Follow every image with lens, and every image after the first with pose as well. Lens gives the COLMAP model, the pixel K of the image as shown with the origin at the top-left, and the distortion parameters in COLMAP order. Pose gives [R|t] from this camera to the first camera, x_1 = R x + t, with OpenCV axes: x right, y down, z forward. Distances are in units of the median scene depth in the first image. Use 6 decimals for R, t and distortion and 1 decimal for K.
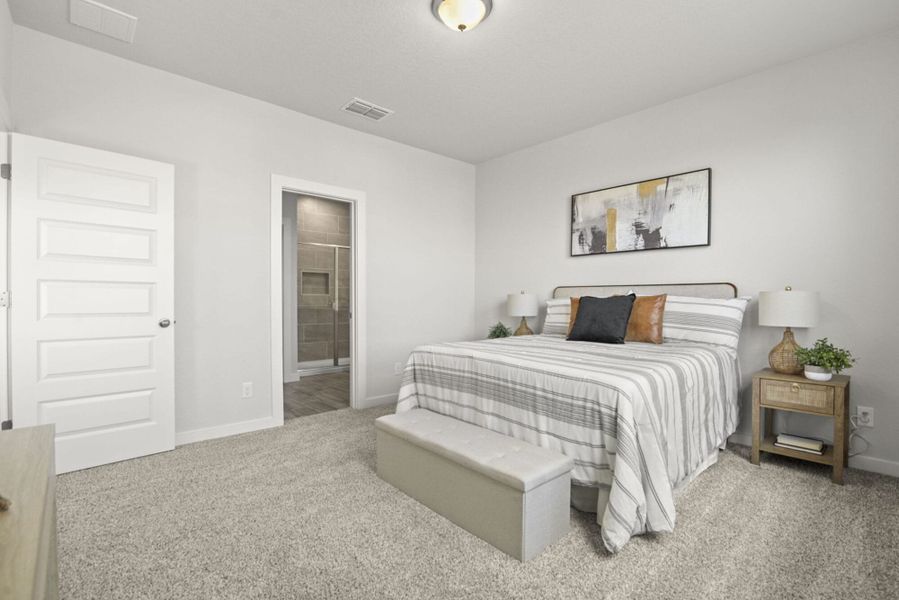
lens RADIAL K [[415.2, 0, 447.3], [0, 415.2, 296.7], [0, 0, 1]] dist [-0.015383, 0.000054]
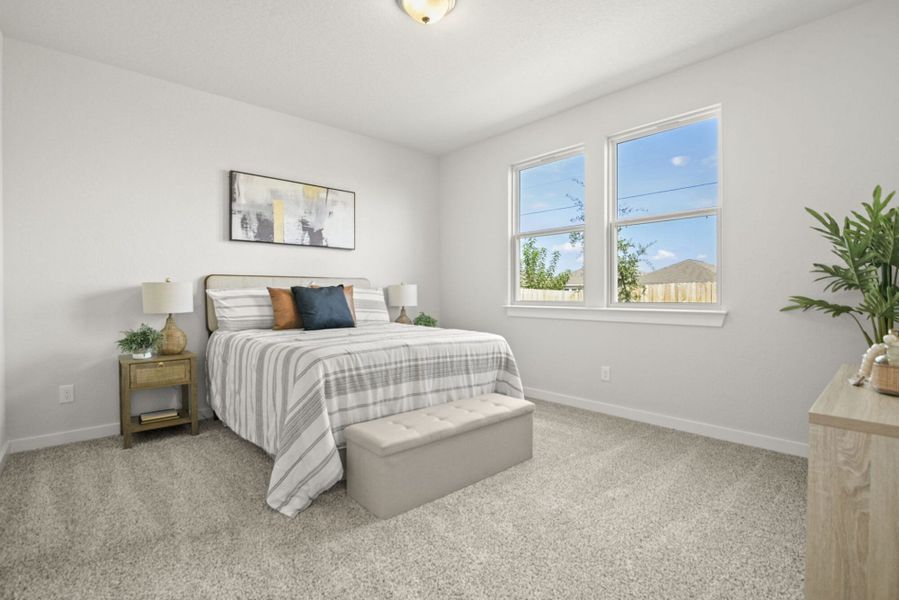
lens RADIAL K [[415.2, 0, 447.3], [0, 415.2, 296.7], [0, 0, 1]] dist [-0.015383, 0.000054]
pose [[0.010127, -0.011093, 0.999887, -0.715398], [-0.001540, 0.999937, 0.011109, 0.013087], [-0.999948, -0.001652, 0.010110, 0.682221]]
